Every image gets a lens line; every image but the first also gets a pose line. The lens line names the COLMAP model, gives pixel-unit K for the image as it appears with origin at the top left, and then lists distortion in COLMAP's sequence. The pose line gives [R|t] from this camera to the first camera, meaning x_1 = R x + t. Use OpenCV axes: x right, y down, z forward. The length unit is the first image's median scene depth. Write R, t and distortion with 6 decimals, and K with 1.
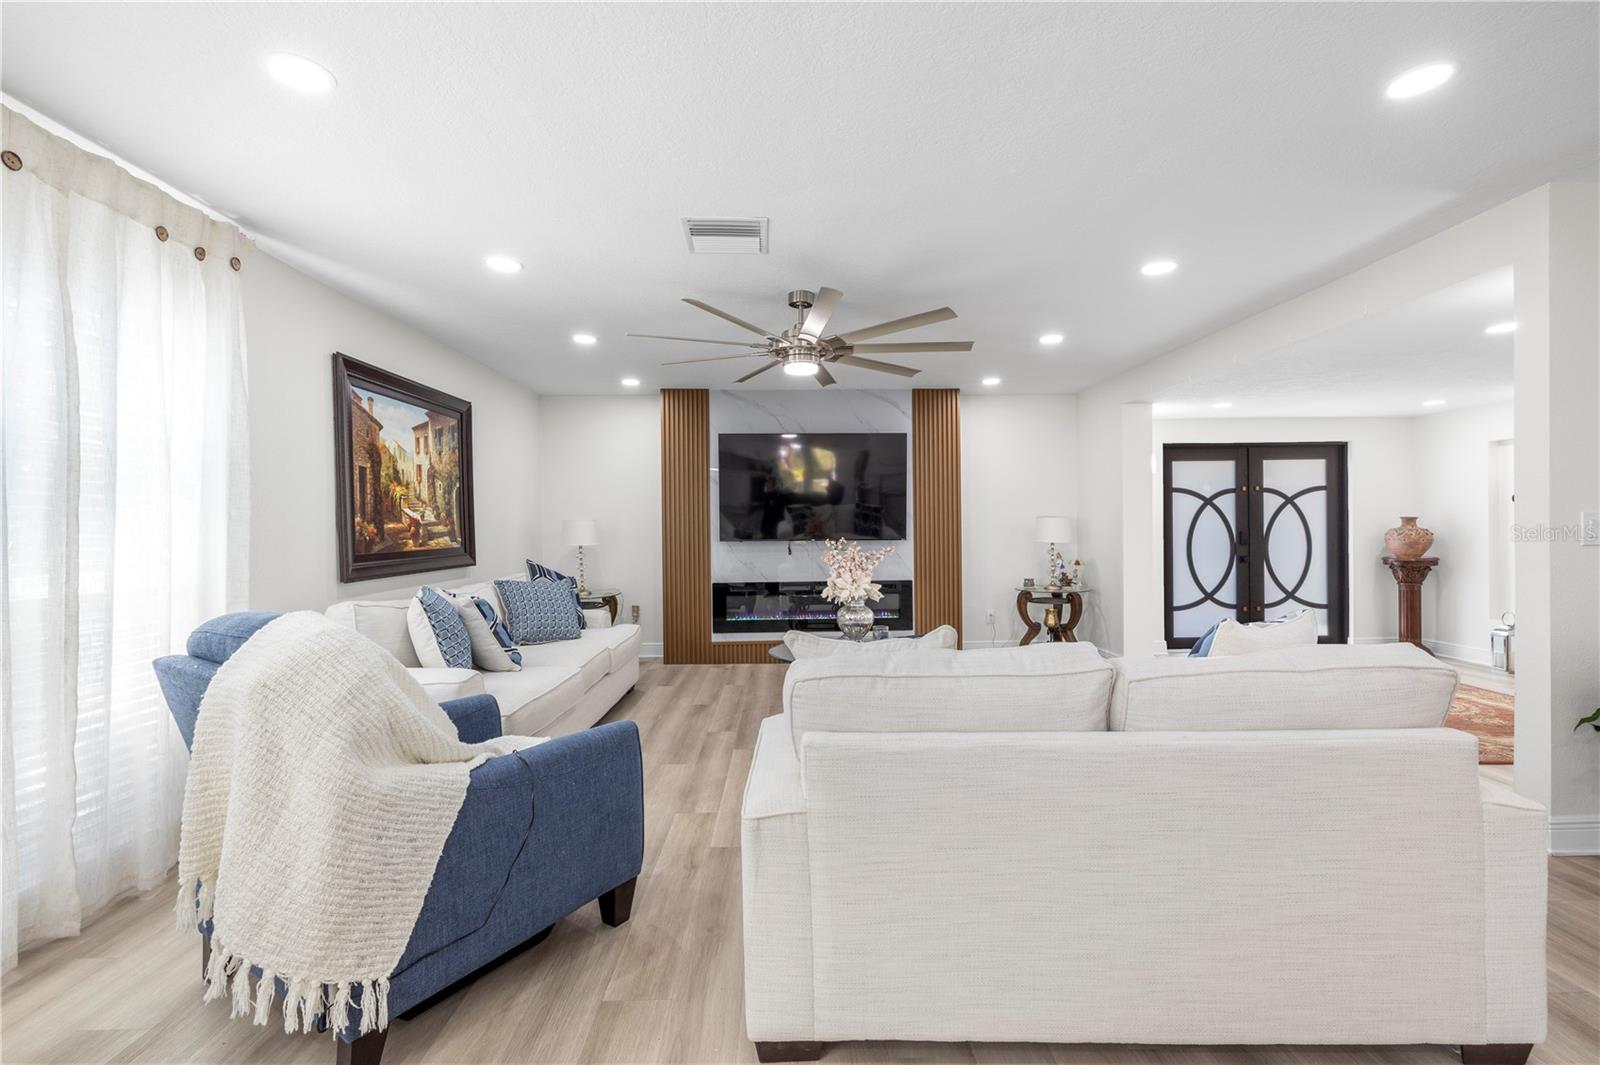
lens RADIAL K [[691.4, 0, 797.1], [0, 691.4, 535.9], [0, 0, 1]] dist [0.002525, 0.000231]
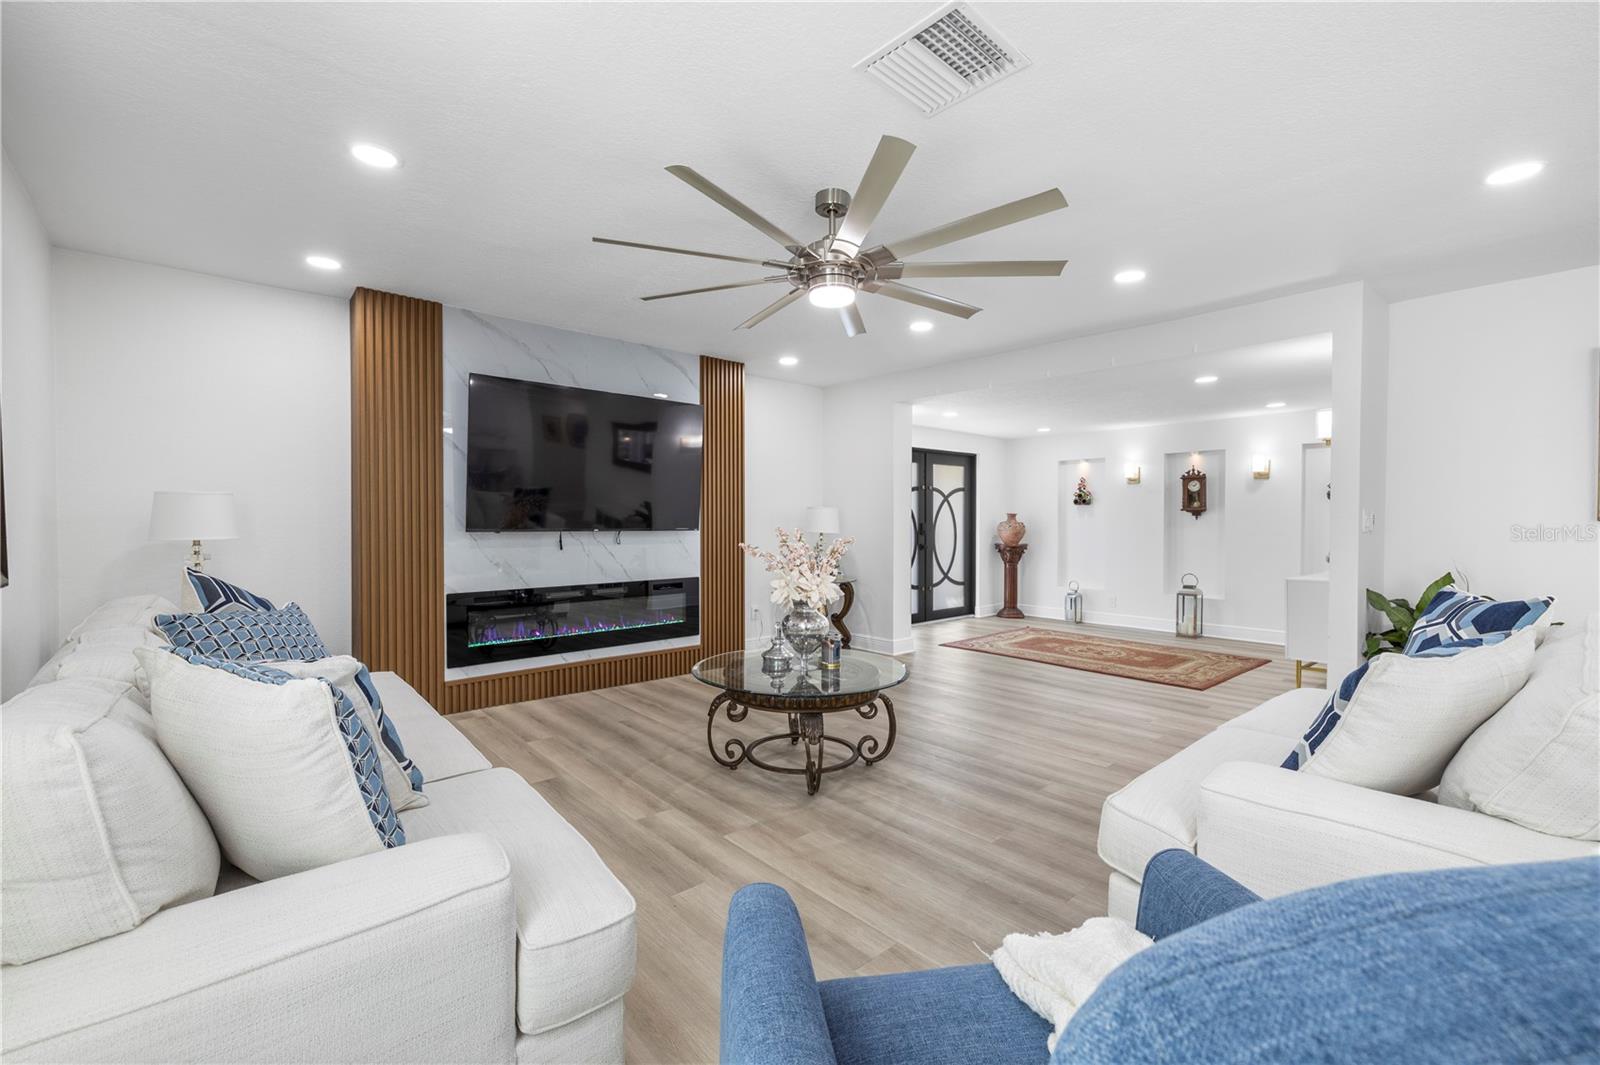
lens RADIAL K [[679.9, 0, 800.0], [0, 679.9, 532.5], [0, 0, 1]] dist [-0.001719, -0.000307]
pose [[0.758074, -0.001537, 0.652167, -0.332418], [-0.001999, 0.999987, 0.004680, 0.004956], [-0.652166, -0.004852, 0.758061, 0.315029]]
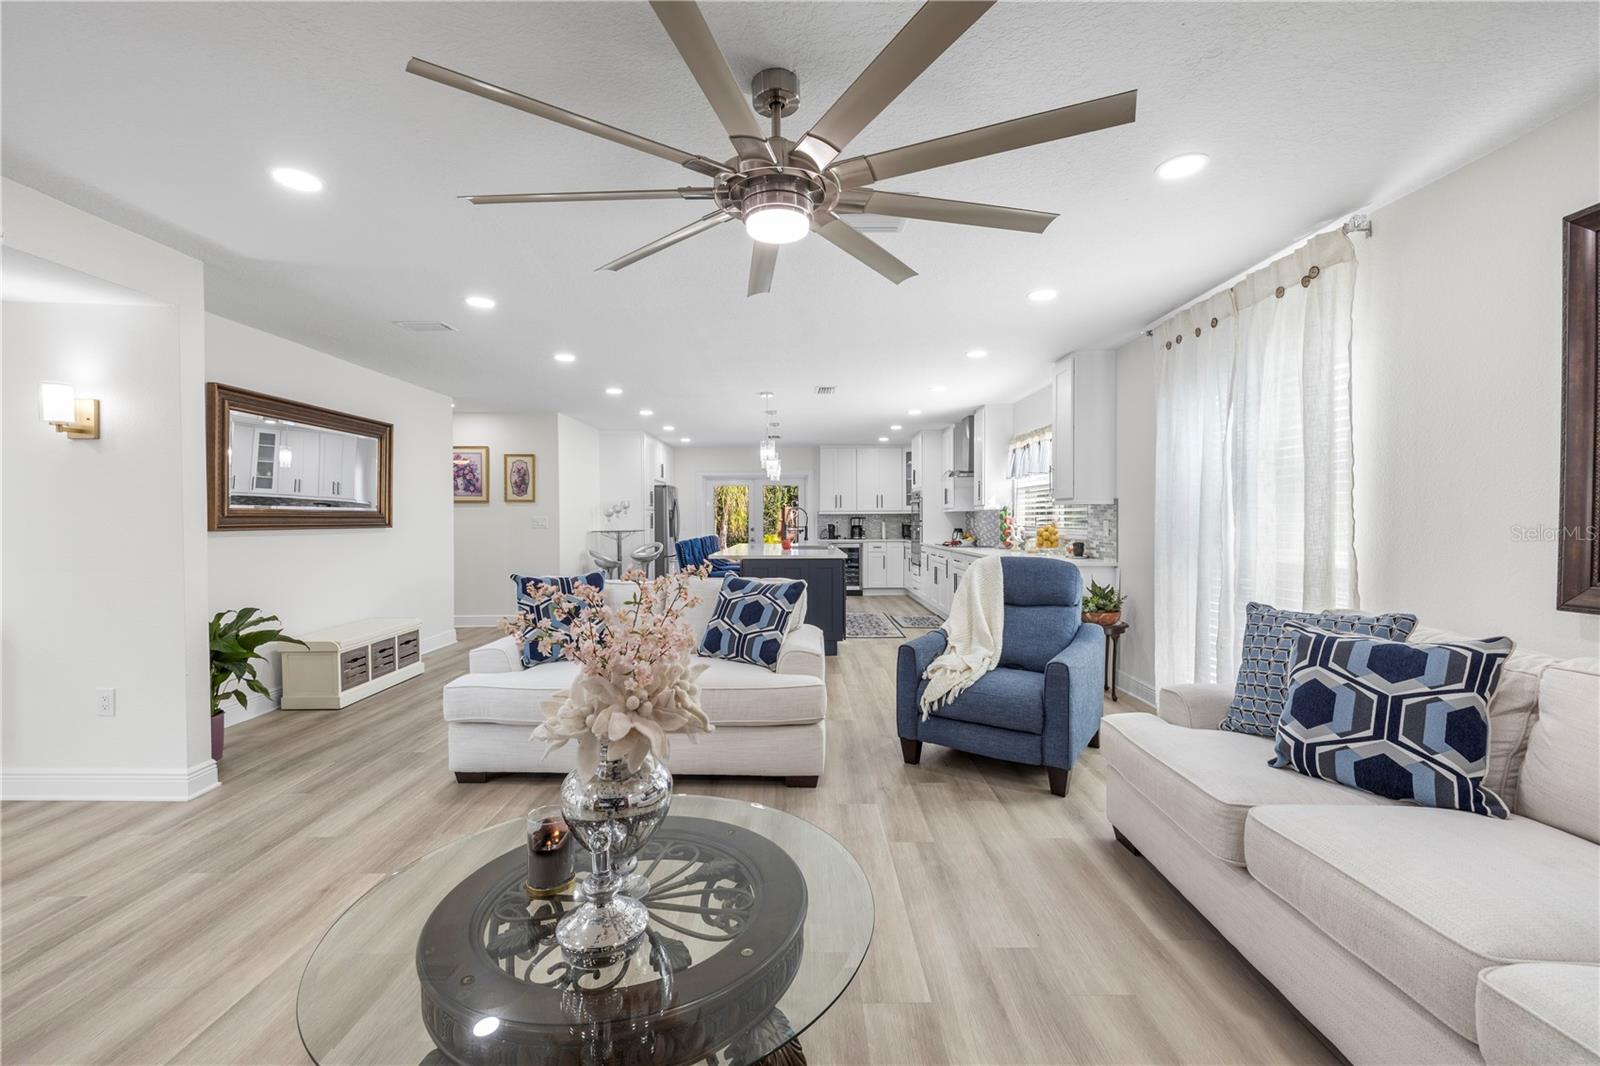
lens RADIAL K [[672.6, 0, 797.5], [0, 672.6, 533.2], [0, 0, 1]] dist [0.001676, 0.000227]
pose [[-0.999771, 0.013921, 0.016258, -0.010273], [0.014377, 0.999496, 0.028310, -0.014412], [-0.015856, 0.028537, -0.999467, 1.021755]]
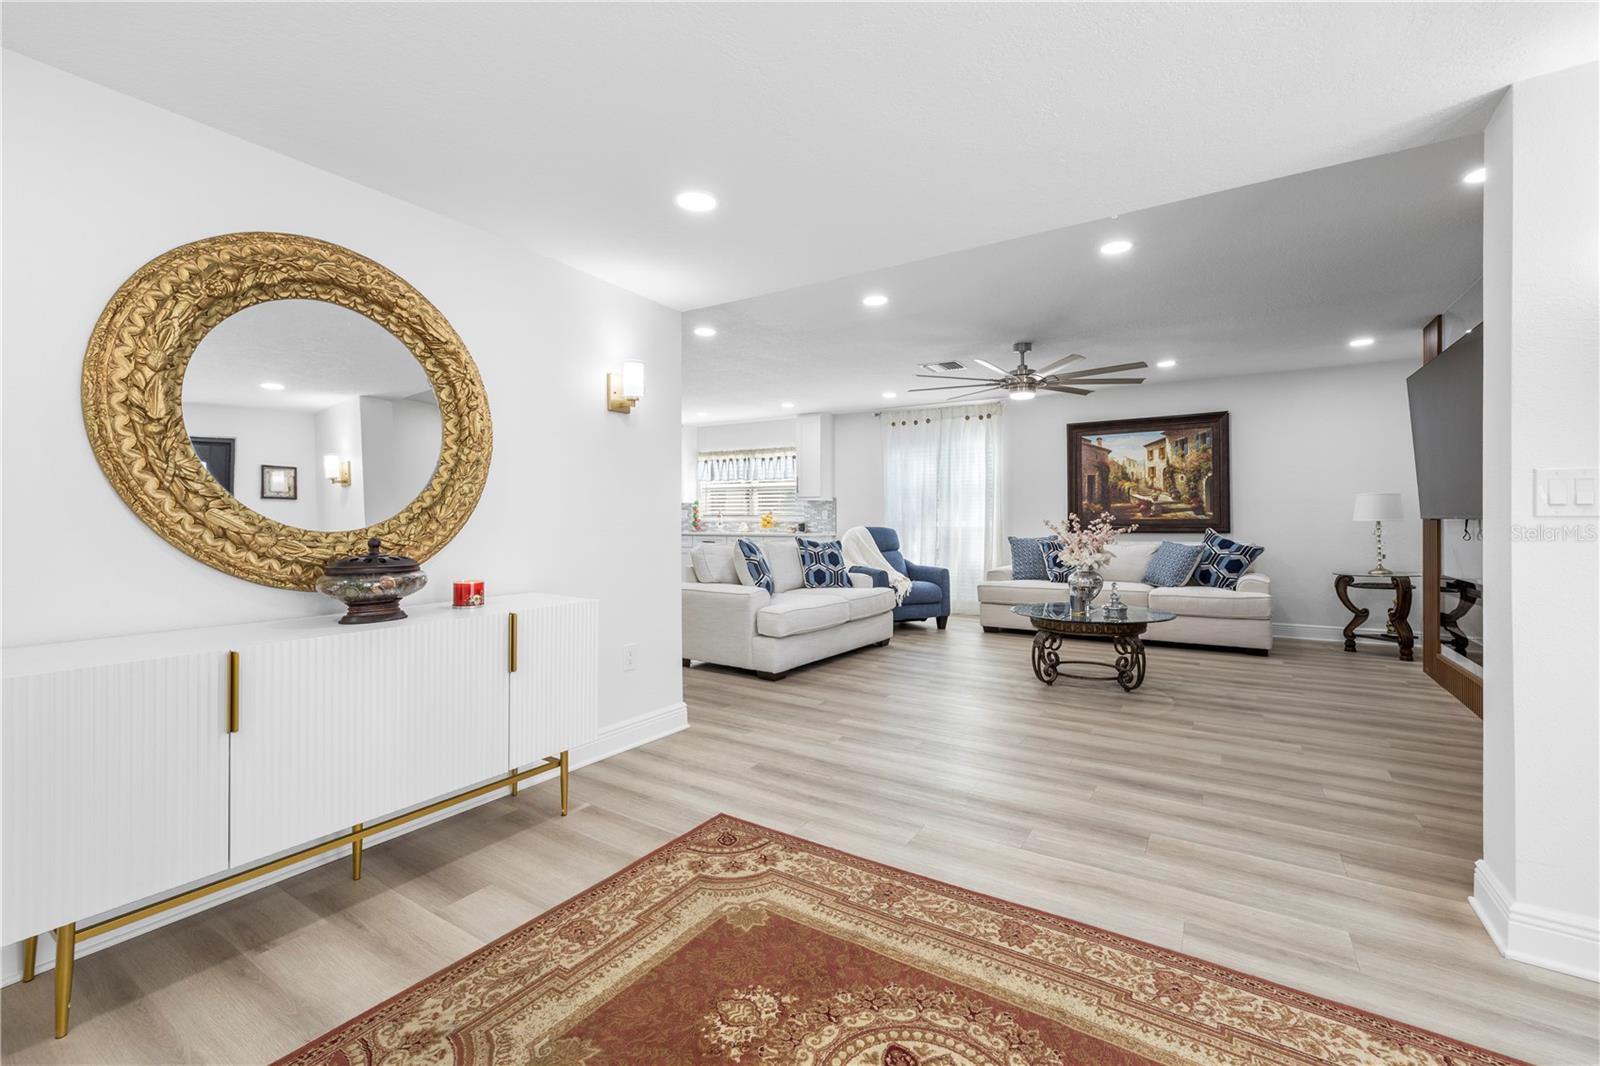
lens RADIAL K [[679.3, 0, 799.6], [0, 679.3, 519.4], [0, 0, 1]] dist [0.001315, 0.000362]
pose [[-0.549236, 0.010194, -0.835605, 0.984693], [-0.002532, 0.999901, 0.013863, 0.000361], [0.835663, 0.009729, -0.549156, 0.938377]]
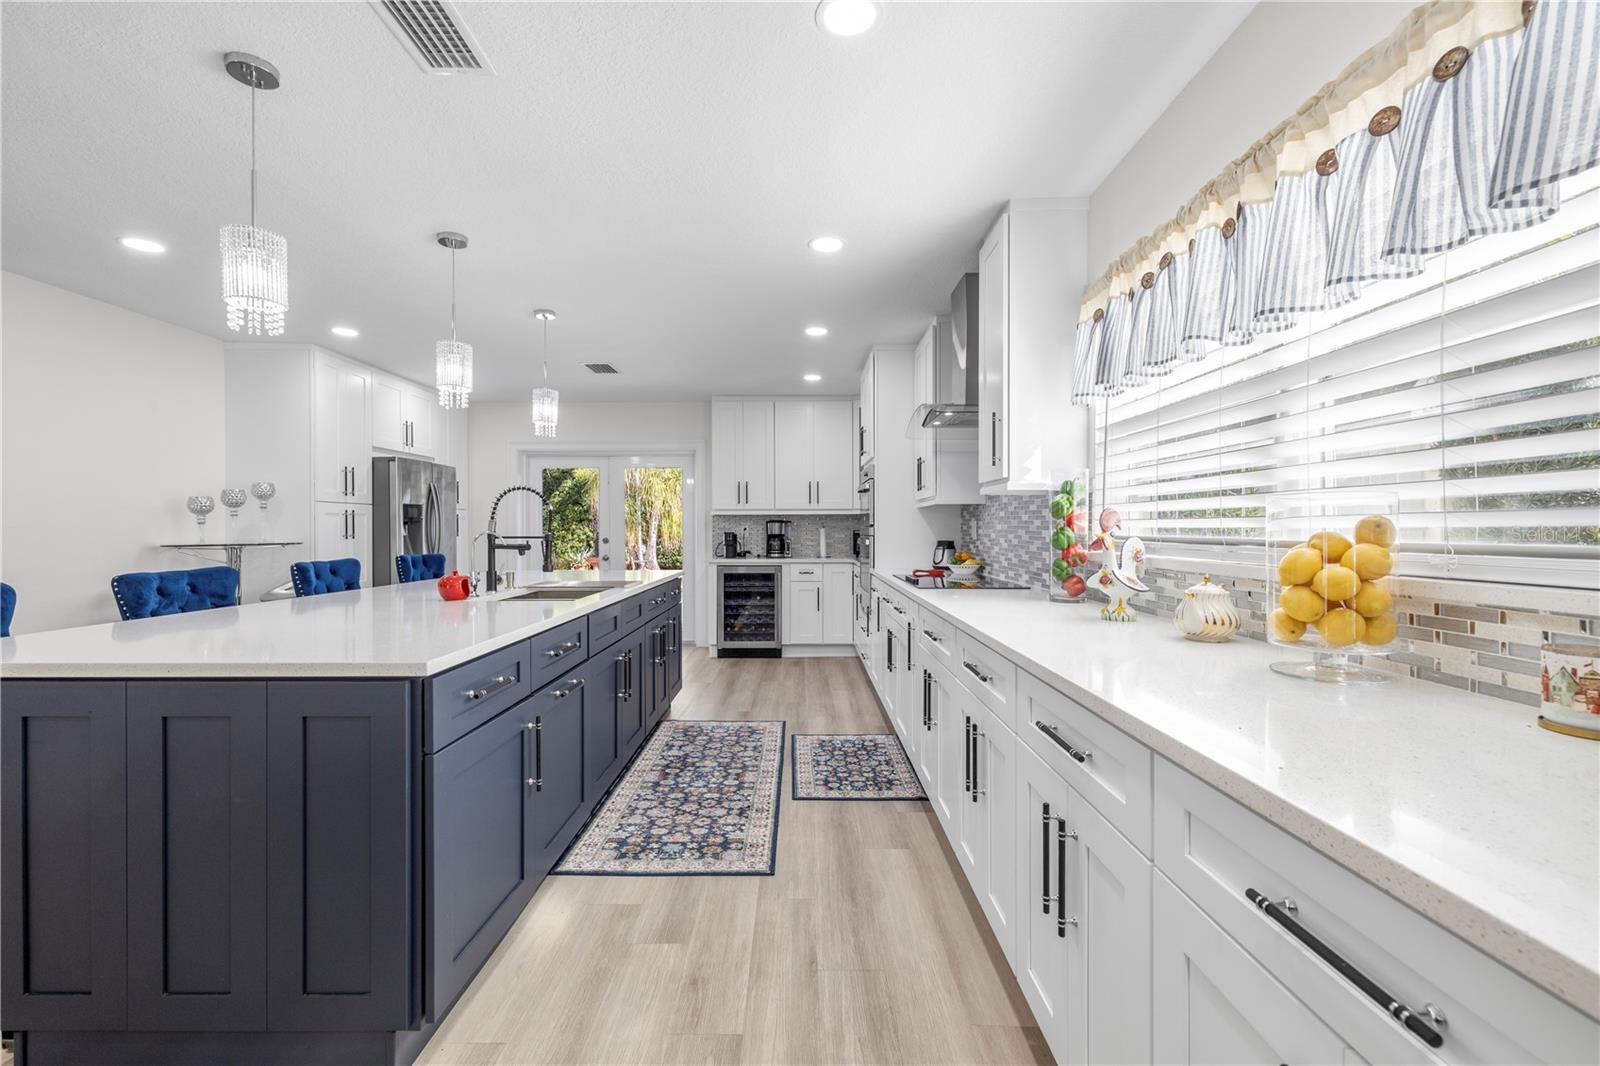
lens RADIAL K [[672.6, 0, 797.5], [0, 672.6, 533.2], [0, 0, 1]] dist [0.001676, 0.000227]
pose [[-0.999802, 0.010706, 0.016763, -0.216201], [0.010951, 0.999834, 0.014569, 0.003606], [-0.016604, 0.014750, -0.999753, 0.165352]]
